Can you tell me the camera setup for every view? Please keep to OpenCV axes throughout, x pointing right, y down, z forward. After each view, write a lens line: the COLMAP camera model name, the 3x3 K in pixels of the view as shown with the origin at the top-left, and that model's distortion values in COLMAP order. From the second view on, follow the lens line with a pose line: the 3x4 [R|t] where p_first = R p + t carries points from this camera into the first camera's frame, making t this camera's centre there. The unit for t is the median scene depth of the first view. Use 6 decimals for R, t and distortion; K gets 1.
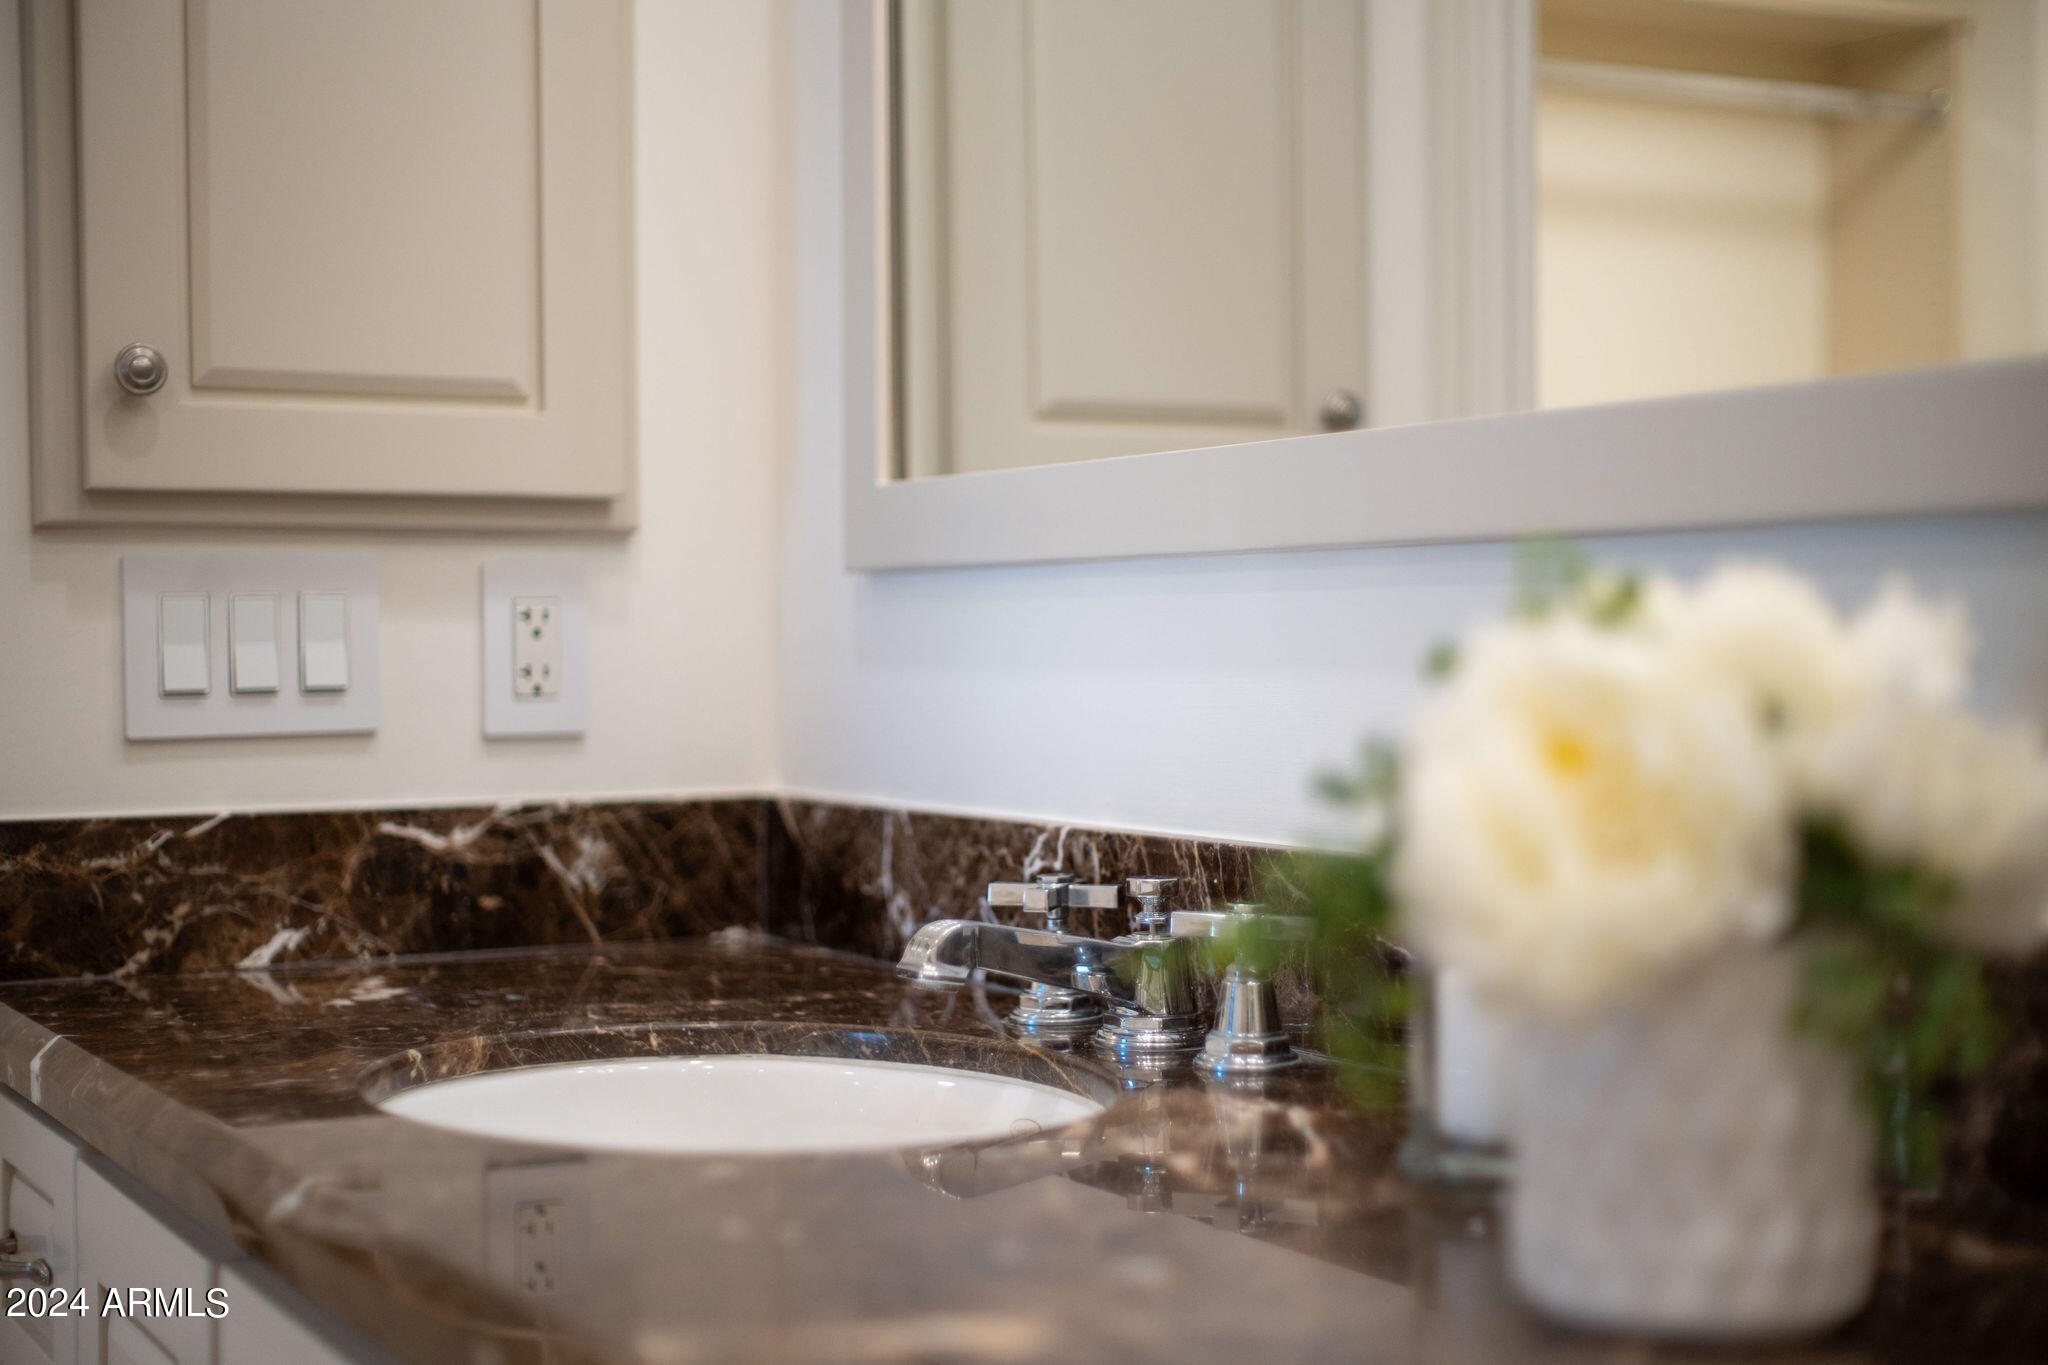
lens RADIAL K [[2964.5, 0, 1017.4], [0, 2964.5, 679.3], [0, 0, 1]] dist [0.033263, 0.000000]
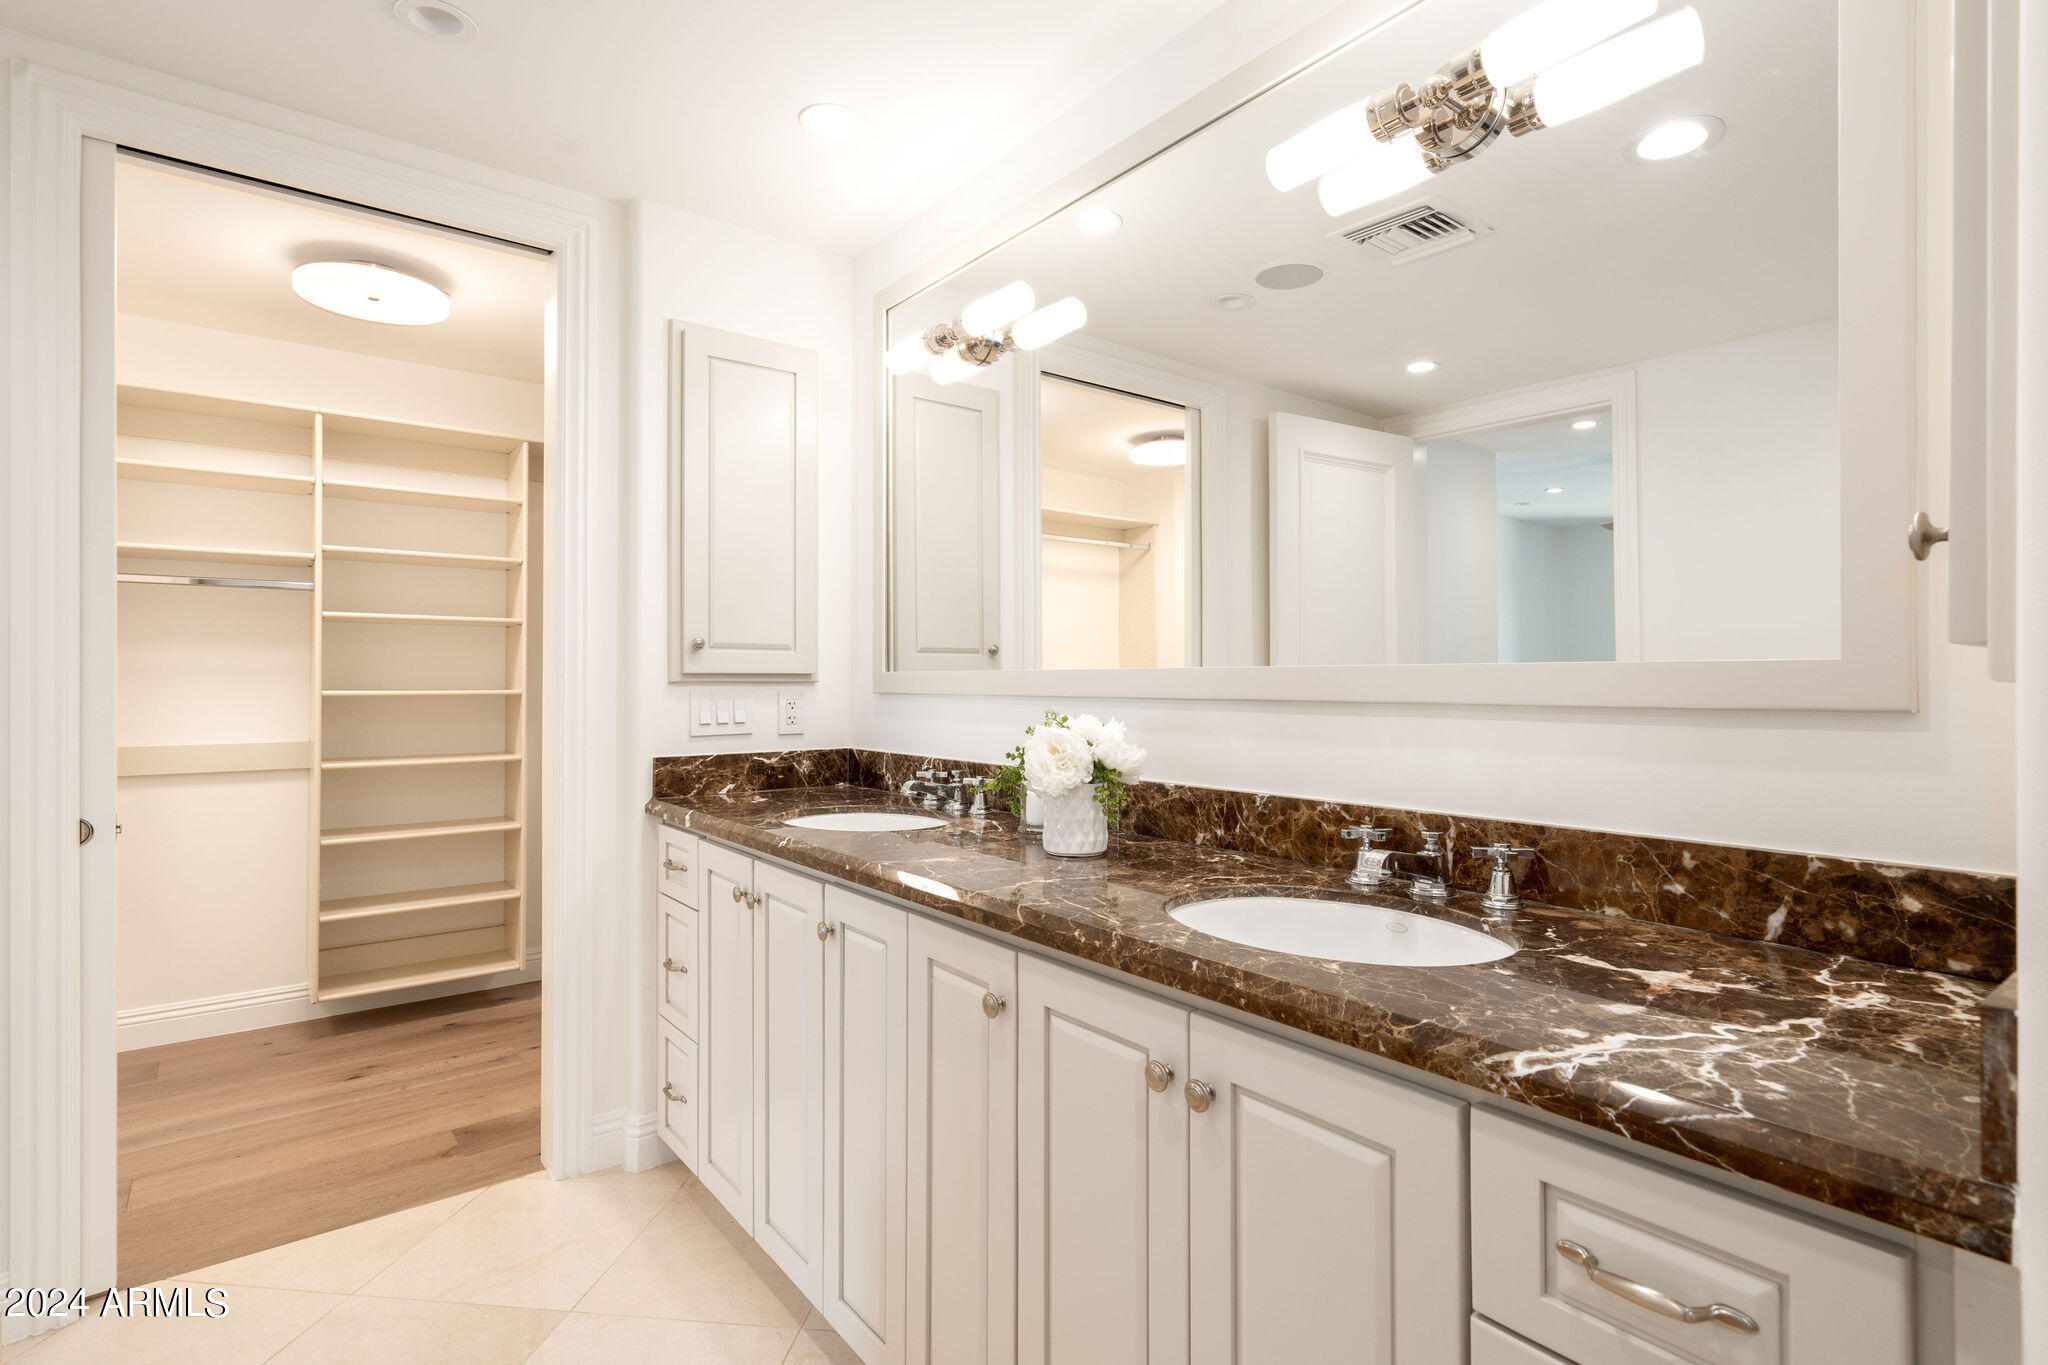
lens RADIAL K [[999.2, 0, 1021.7], [0, 999.2, 681.6], [0, 0, 1]] dist [-0.001475, -0.000200]
pose [[0.987078, 0.006074, 0.160127, -0.091790], [-0.003878, 0.999894, -0.014025, -0.040733], [-0.160196, 0.013223, 0.986997, -0.441072]]
